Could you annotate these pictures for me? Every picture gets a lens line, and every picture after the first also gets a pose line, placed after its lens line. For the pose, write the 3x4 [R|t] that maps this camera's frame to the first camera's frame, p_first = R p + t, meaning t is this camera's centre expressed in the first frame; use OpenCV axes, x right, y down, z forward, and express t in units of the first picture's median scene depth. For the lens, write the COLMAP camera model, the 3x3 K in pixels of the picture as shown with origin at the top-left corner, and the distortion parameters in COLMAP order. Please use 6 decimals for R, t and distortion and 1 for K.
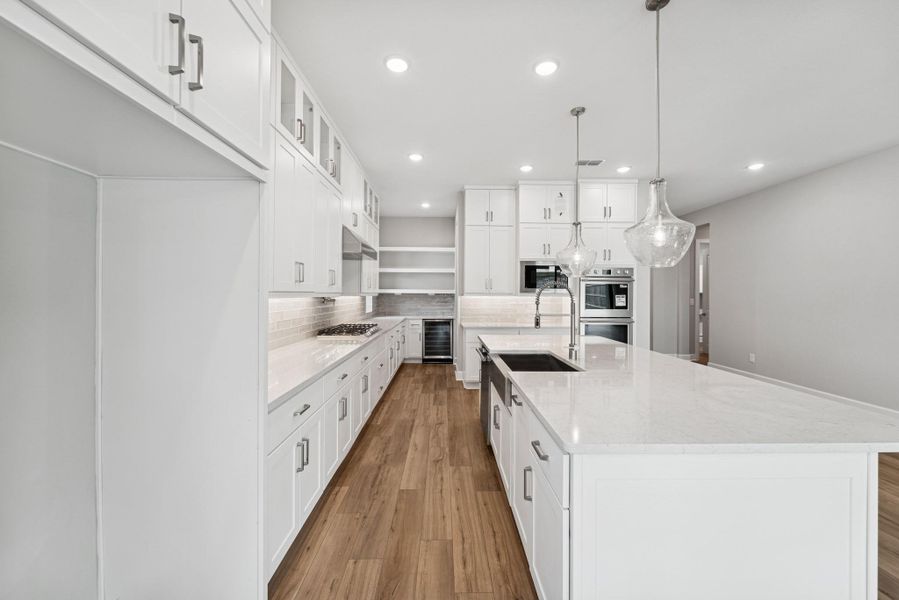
lens RADIAL K [[355.7, 0, 450.0], [0, 355.7, 306.6], [0, 0, 1]] dist [0.001885, -0.000753]
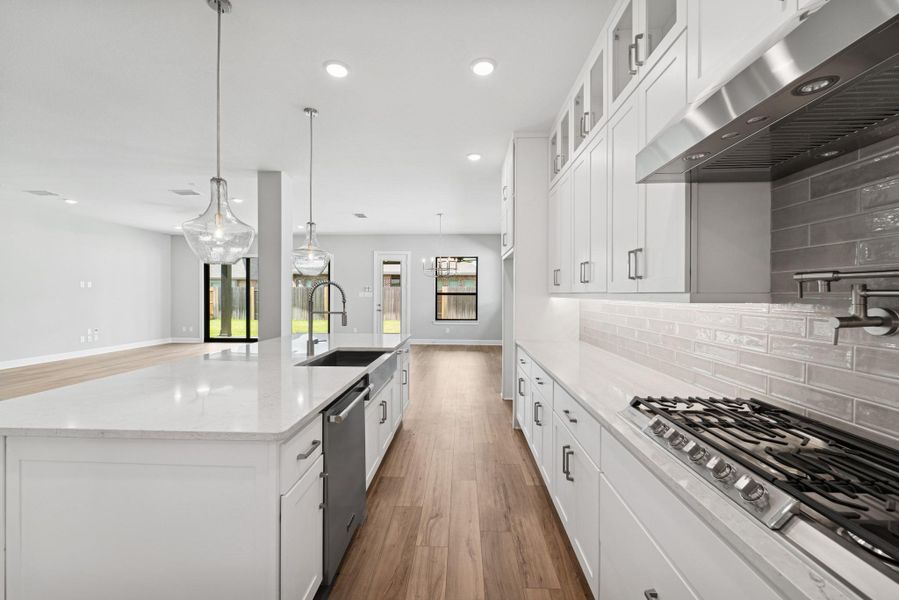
lens RADIAL K [[355.7, 0, 449.5], [0, 355.7, 295.9], [0, 0, 1]] dist [0.001885, -0.000753]
pose [[-0.998428, -0.008713, 0.055360, -0.059490], [-0.006518, 0.999190, 0.039699, -0.036401], [-0.055661, 0.039275, -0.997677, 1.032190]]
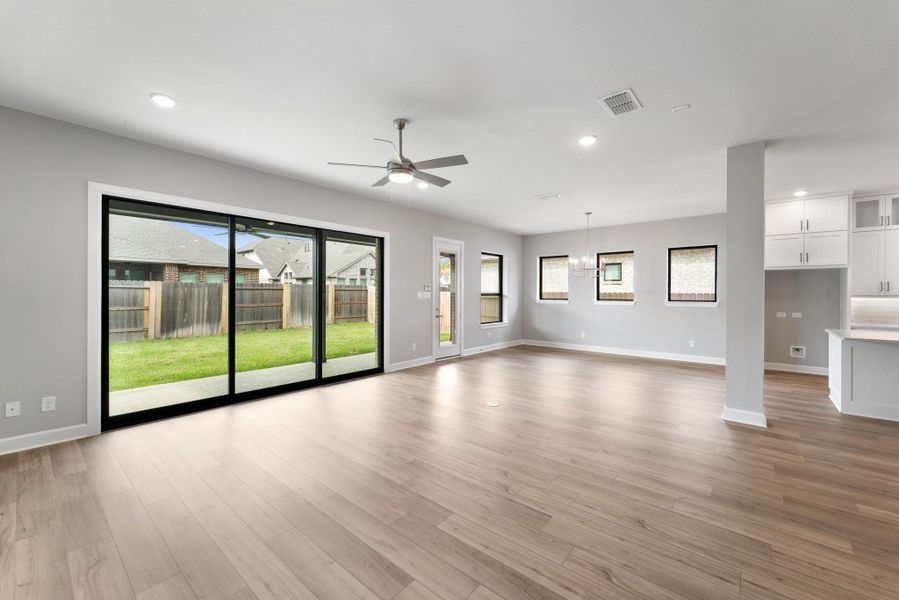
lens RADIAL K [[355.7, 0, 454.1], [0, 355.7, 297.4], [0, 0, 1]] dist [0.001885, -0.000753]
pose [[-0.665171, 0.000629, -0.746690, 1.474124], [-0.032860, 0.999006, 0.030113, -0.001203], [0.745967, 0.044566, -0.664490, 0.121726]]
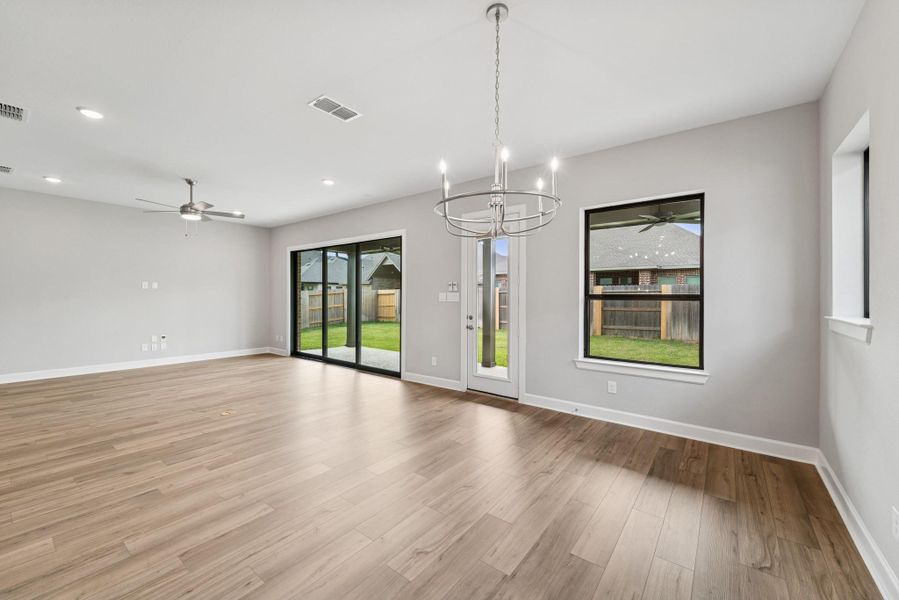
lens RADIAL K [[355.7, 0, 448.5], [0, 355.7, 296.2], [0, 0, 1]] dist [0.001885, -0.000753]
pose [[-0.774949, -0.007601, 0.631978, -0.157134], [0.015041, 0.999423, 0.030463, 0.001385], [-0.631845, 0.033113, -0.774387, -0.075267]]
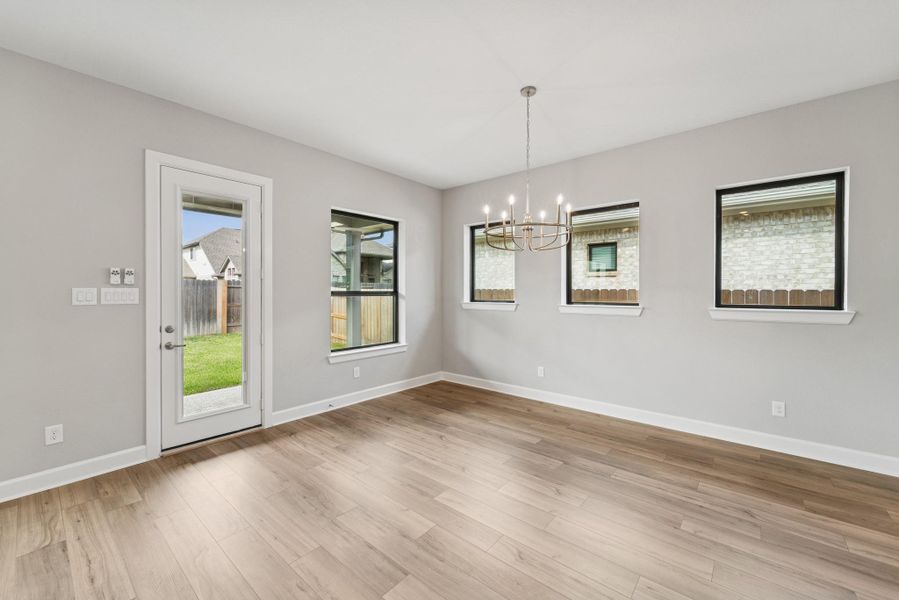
lens RADIAL K [[355.7, 0, 450.9], [0, 355.7, 293.6], [0, 0, 1]] dist [0.001885, -0.000753]
pose [[-0.668723, -0.002042, -0.743509, 0.563322], [-0.029922, 0.999260, 0.024168, 0.003759], [0.742910, 0.038409, -0.668289, -0.134132]]
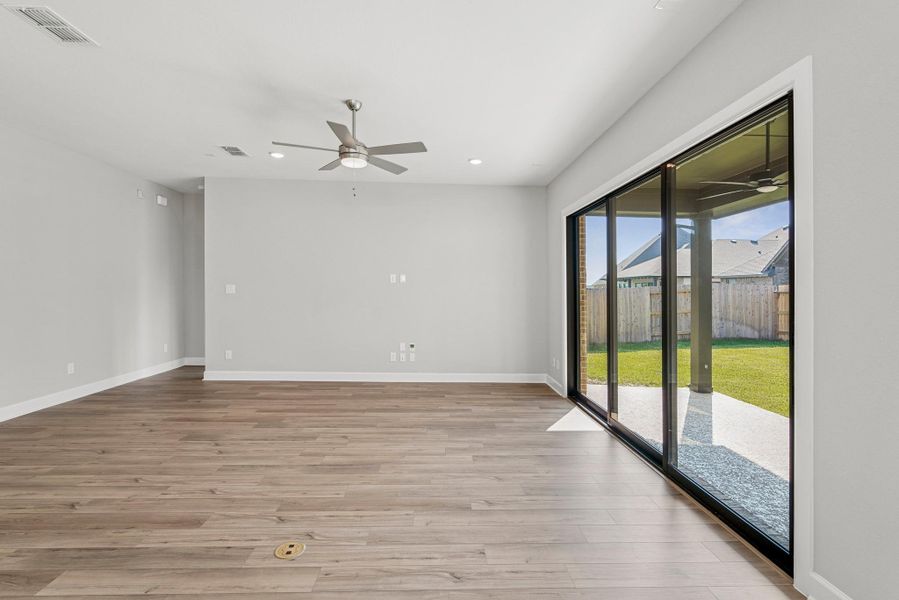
lens RADIAL K [[427.5, 0, 454.4], [0, 427.5, 282.9], [0, 0, 1]] dist [-0.000395, -0.000841]
pose [[-0.020922, 0.014097, 0.999682, 0.296485], [0.022281, 0.999659, -0.013631, 0.019202], [-0.999533, 0.021989, -0.021229, -0.546844]]
